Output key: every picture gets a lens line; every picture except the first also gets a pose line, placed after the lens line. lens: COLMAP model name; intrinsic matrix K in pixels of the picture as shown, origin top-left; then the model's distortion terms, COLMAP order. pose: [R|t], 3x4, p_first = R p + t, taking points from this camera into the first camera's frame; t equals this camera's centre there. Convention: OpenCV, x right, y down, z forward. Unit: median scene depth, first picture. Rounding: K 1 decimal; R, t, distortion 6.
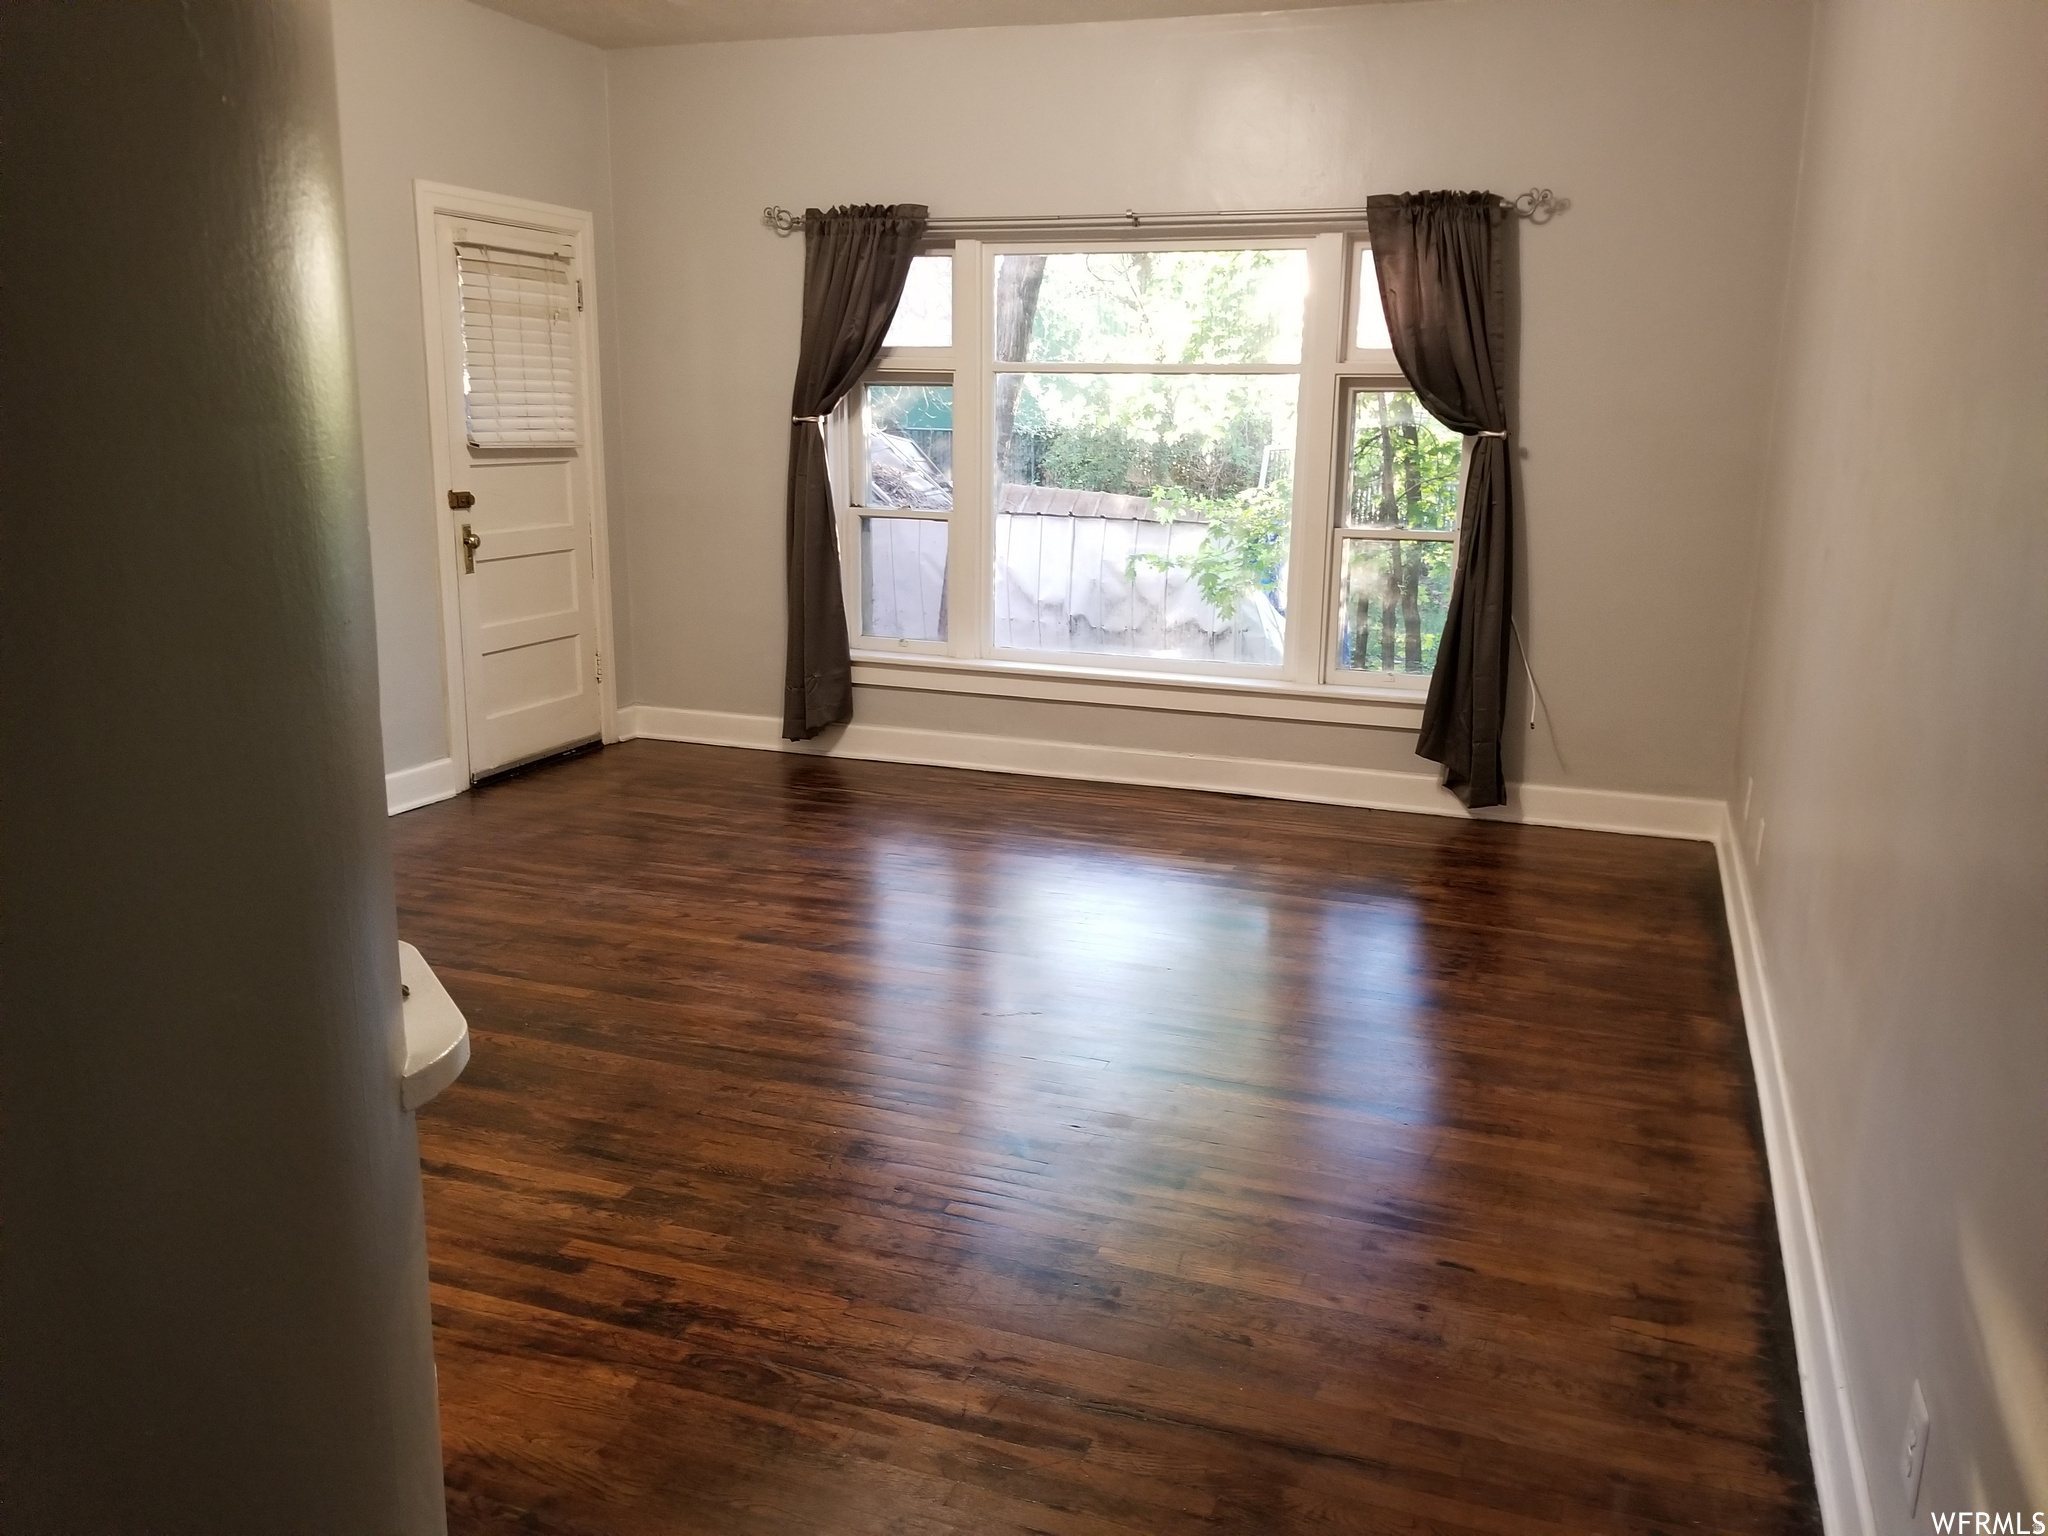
lens RADIAL K [[1614.8, 0, 1024.0], [0, 1614.8, 768.0], [0, 0, 1]] dist [0.094966, -0.137480]
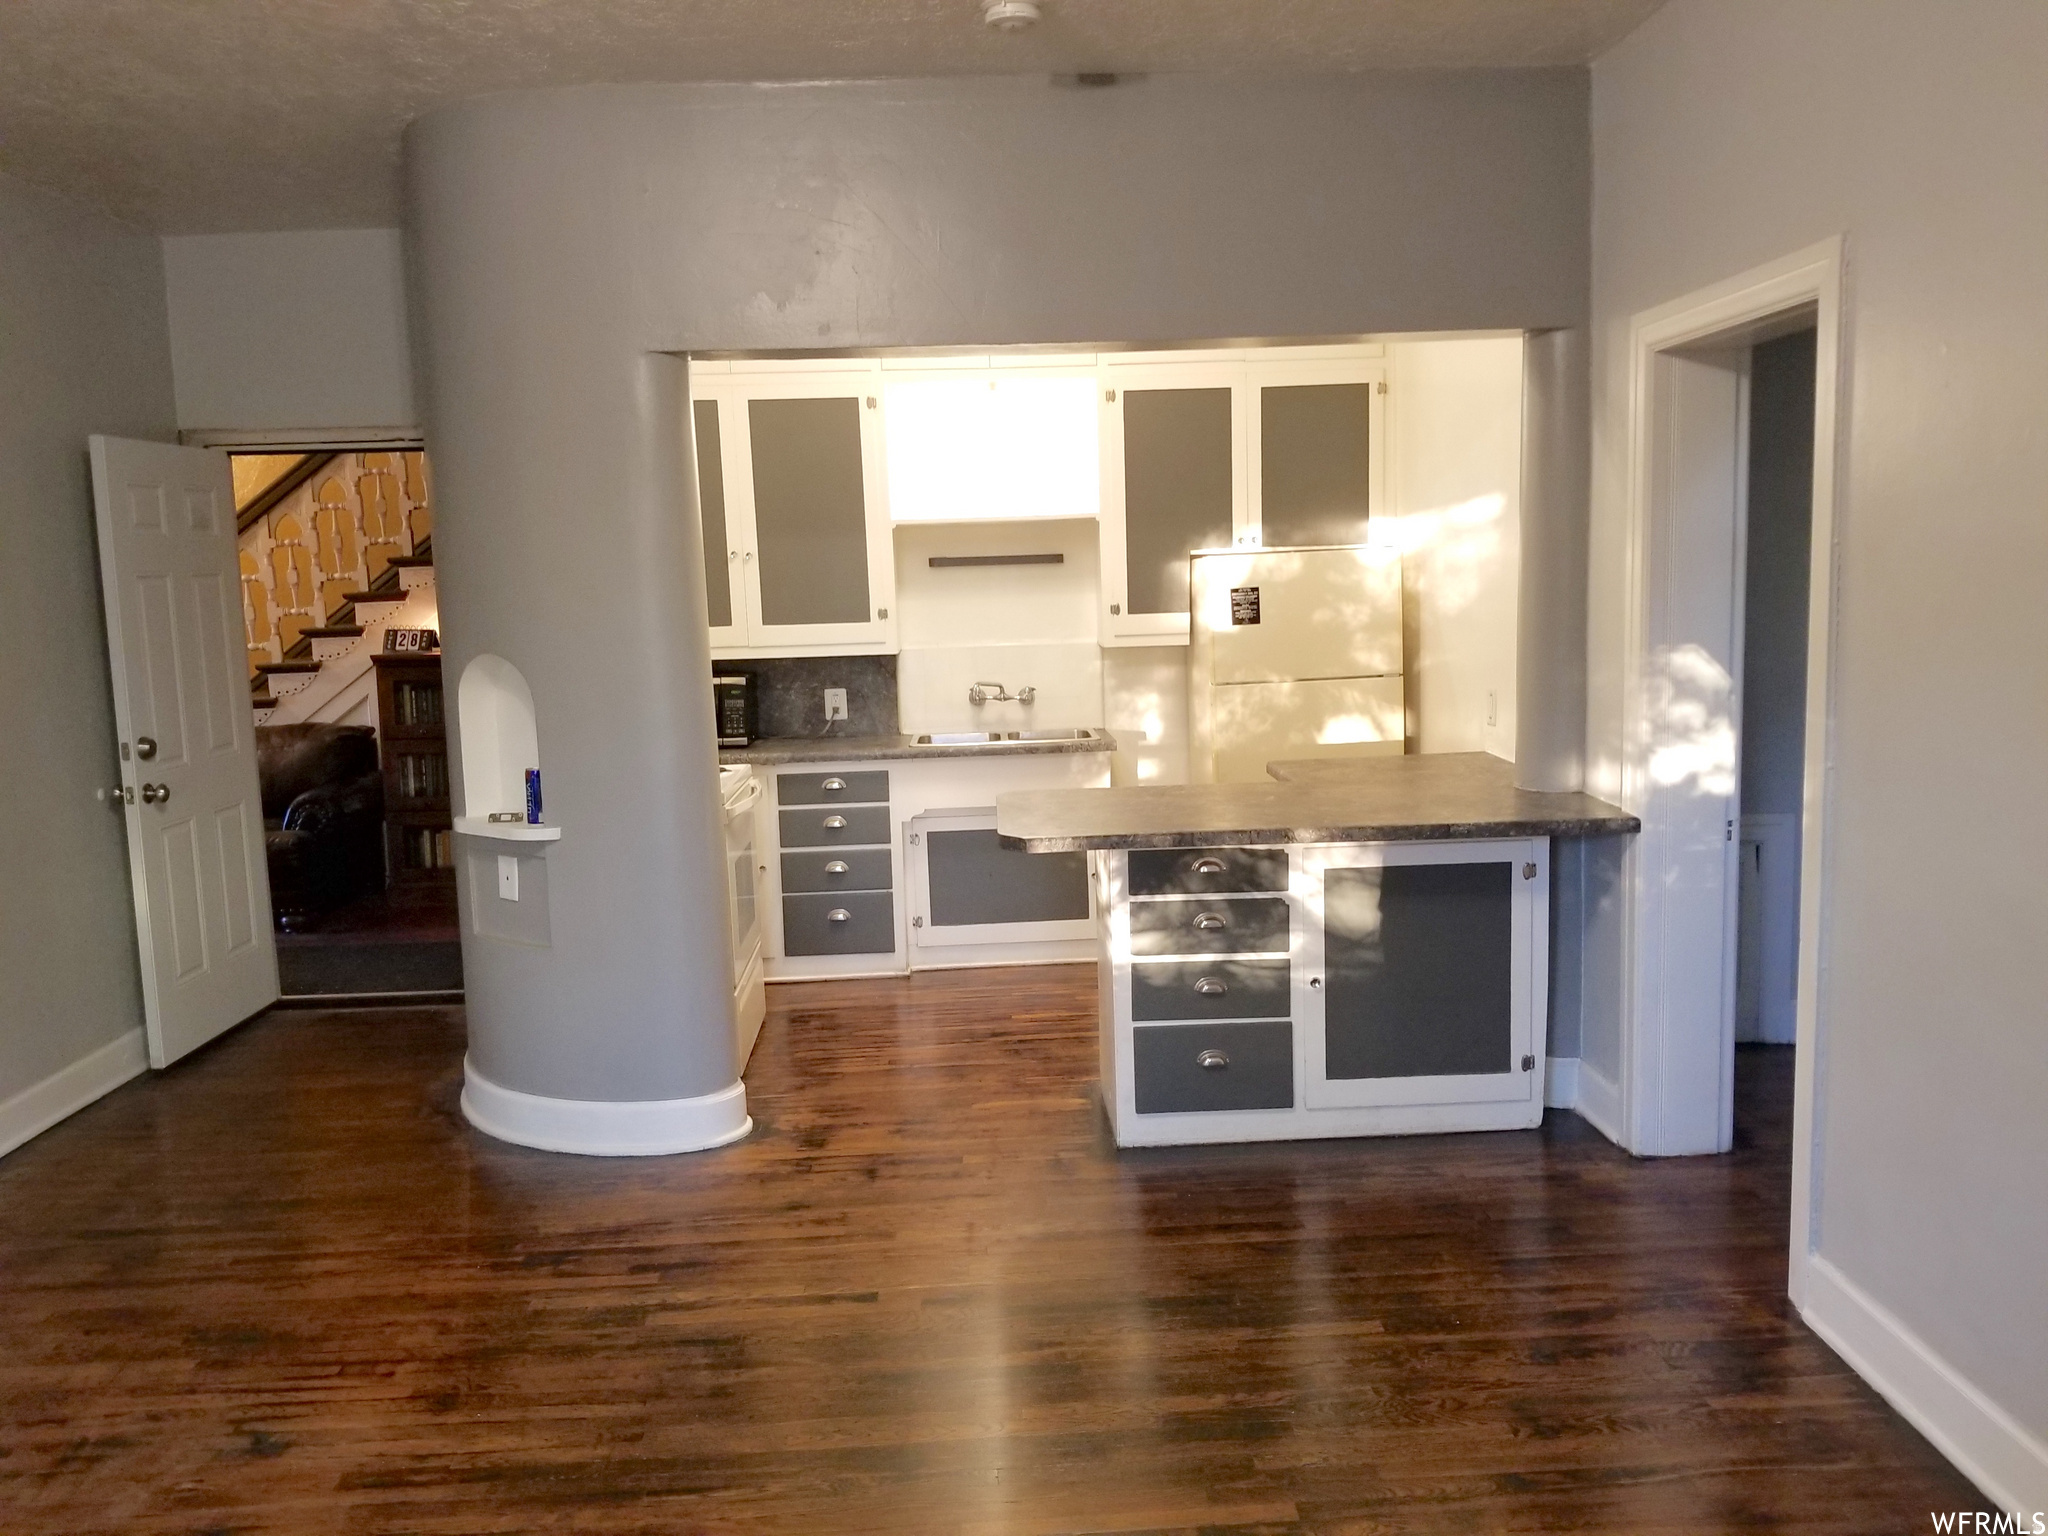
lens RADIAL K [[1614.8, 0, 1024.0], [0, 1614.8, 768.0], [0, 0, 1]] dist [0.094966, -0.137480]
pose [[-0.921783, 0.062129, -0.382695, -0.069842], [-0.071938, 0.942529, 0.326288, -0.473070], [0.380973, 0.328297, -0.864338, 1.872906]]
